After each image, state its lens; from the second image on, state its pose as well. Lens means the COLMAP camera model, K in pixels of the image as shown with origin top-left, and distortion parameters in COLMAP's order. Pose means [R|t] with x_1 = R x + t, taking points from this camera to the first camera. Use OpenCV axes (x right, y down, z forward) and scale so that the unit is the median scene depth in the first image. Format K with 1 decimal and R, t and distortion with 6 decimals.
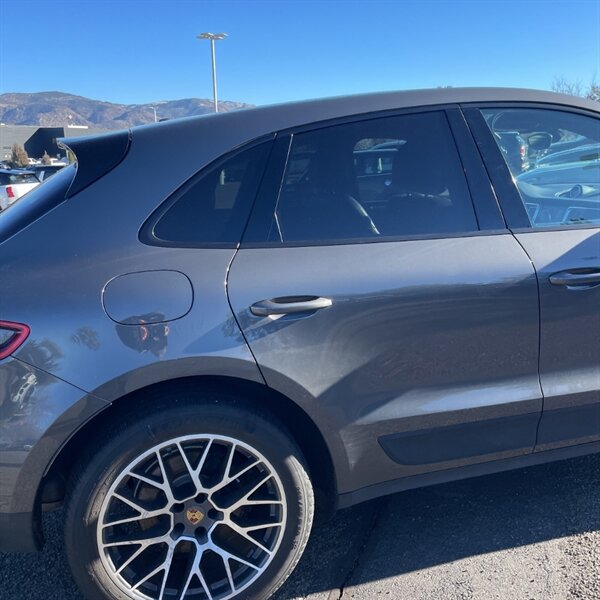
lens RADIAL K [[626.6, 0, 300.0], [0, 626.6, 300.0], [0, 0, 1]] dist [0.025536, 0.002989]
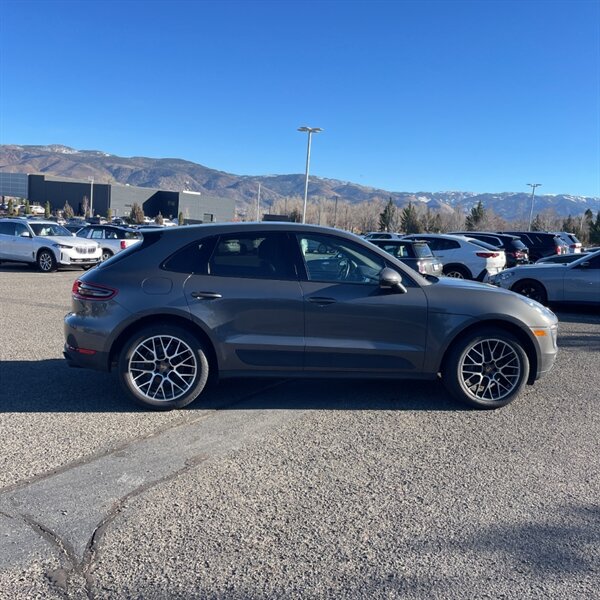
lens RADIAL K [[621.4, 0, 300.4], [0, 621.4, 286.7], [0, 0, 1]] dist [0.060355, 0.001459]
pose [[0.983986, 0.103212, -0.145324, 0.790376], [-0.122171, 0.984192, -0.128219, 0.273132], [0.129793, 0.143920, 0.981041, -1.674924]]
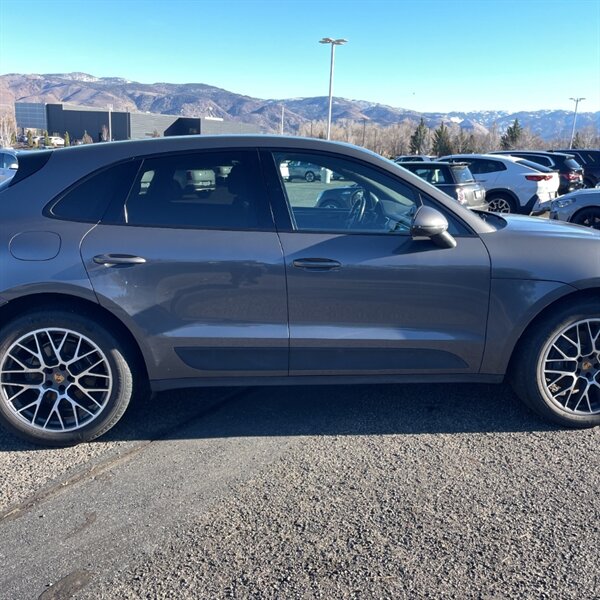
lens RADIAL K [[623.6, 0, 310.3], [0, 623.6, 298.1], [0, 0, 1]] dist [0.028541, 0.008406]
pose [[0.981085, 0.104308, -0.163071, 0.757981], [-0.104596, 0.994491, 0.006845, 0.044731], [0.162886, 0.010341, 0.986591, -0.571376]]
